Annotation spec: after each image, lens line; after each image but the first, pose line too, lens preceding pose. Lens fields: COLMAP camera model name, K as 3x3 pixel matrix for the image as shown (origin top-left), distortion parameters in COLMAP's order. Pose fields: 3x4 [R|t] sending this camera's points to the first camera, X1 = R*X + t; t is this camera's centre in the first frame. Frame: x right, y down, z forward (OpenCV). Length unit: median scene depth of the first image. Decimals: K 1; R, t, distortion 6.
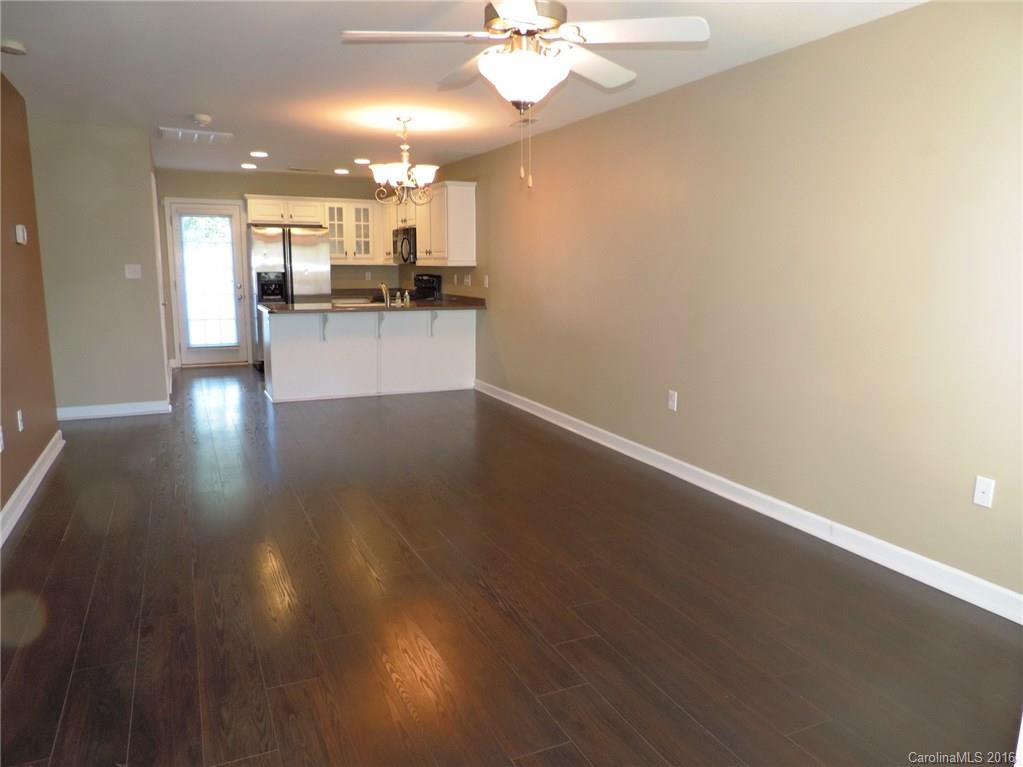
lens RADIAL K [[720.4, 0, 510.4], [0, 720.4, 382.5], [0, 0, 1]] dist [-0.001695, 0.000744]
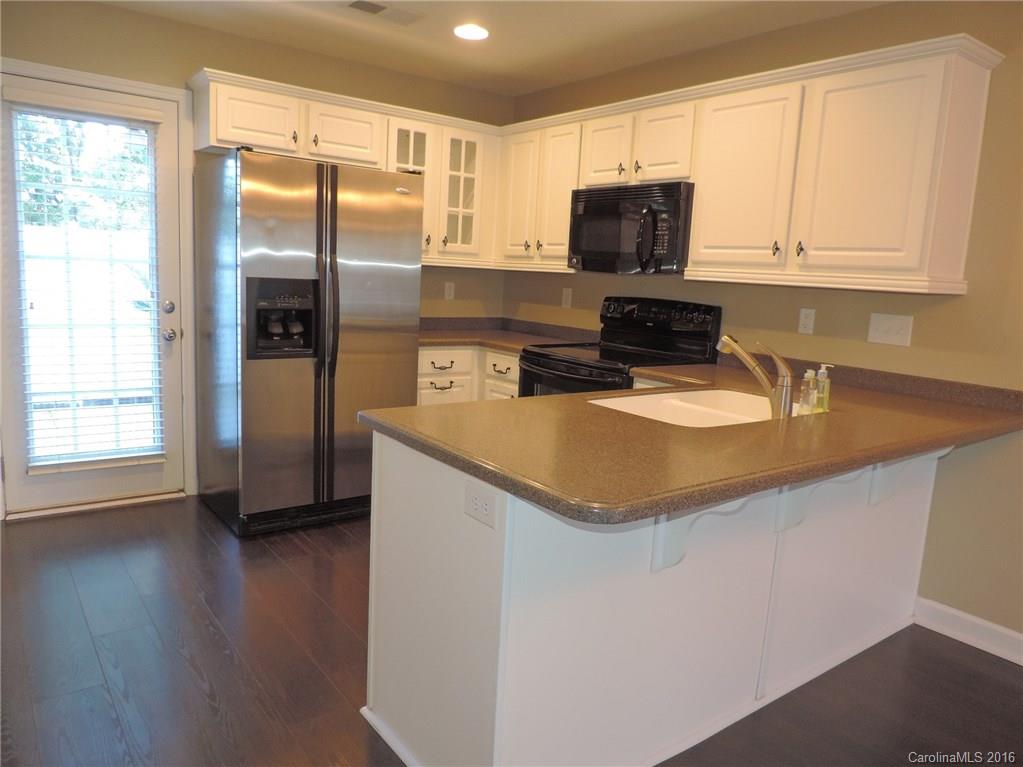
lens RADIAL K [[720.4, 0, 512.5], [0, 720.4, 383.6], [0, 0, 1]] dist [-0.001695, 0.000744]
pose [[0.975402, 0.009216, 0.220241, -0.275539], [-0.009666, 0.999953, 0.000964, -0.093080], [-0.220222, -0.003069, 0.975445, 0.563696]]
